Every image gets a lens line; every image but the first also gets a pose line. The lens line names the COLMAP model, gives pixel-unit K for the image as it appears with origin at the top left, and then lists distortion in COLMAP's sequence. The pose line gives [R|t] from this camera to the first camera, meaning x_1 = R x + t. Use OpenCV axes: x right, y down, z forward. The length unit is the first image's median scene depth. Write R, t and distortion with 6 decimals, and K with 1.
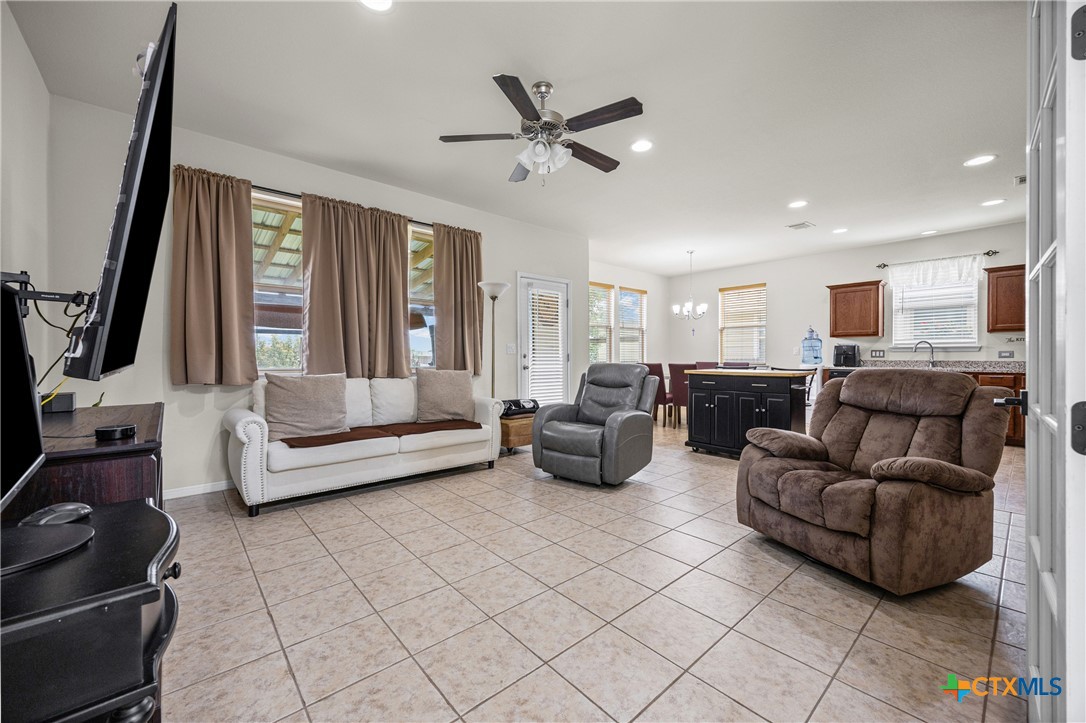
lens RADIAL K [[418.4, 0, 535.1], [0, 418.4, 365.9], [0, 0, 1]] dist [-0.001735, -0.000527]
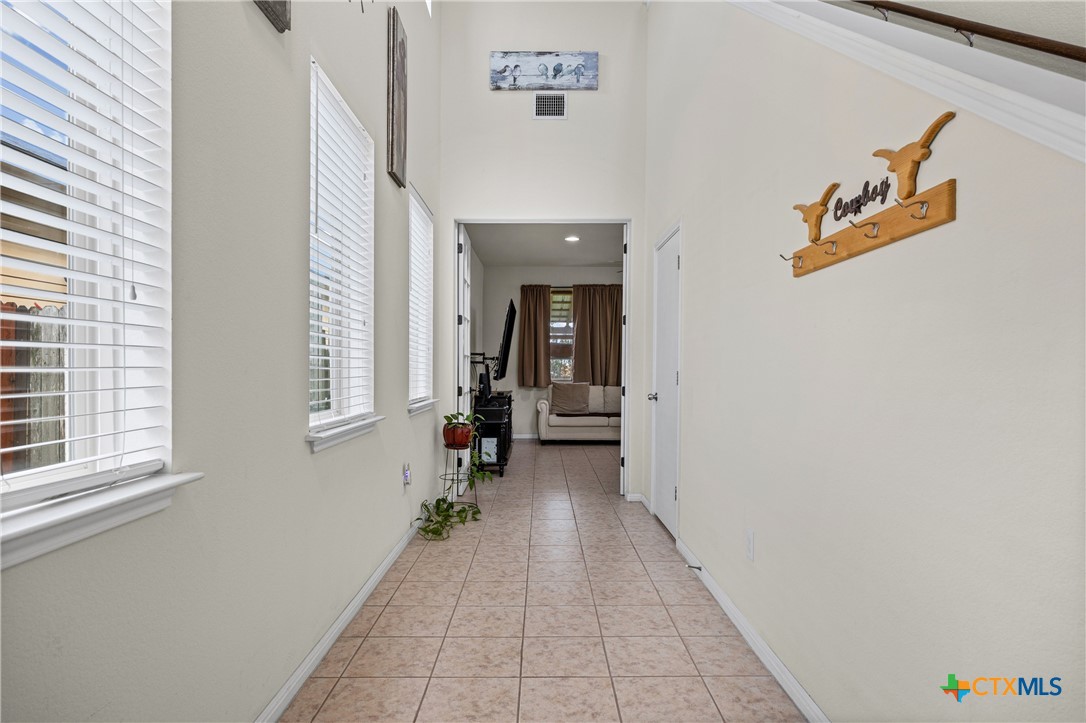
lens RADIAL K [[620.3, 0, 543.1], [0, 620.3, 363.5], [0, 0, 1]] dist [0.000141, 0.000001]
pose [[0.757025, 0.003286, -0.653378, 1.272638], [-0.018646, 0.999689, -0.016576, -0.018882], [0.653120, 0.024731, 0.756850, -1.293711]]
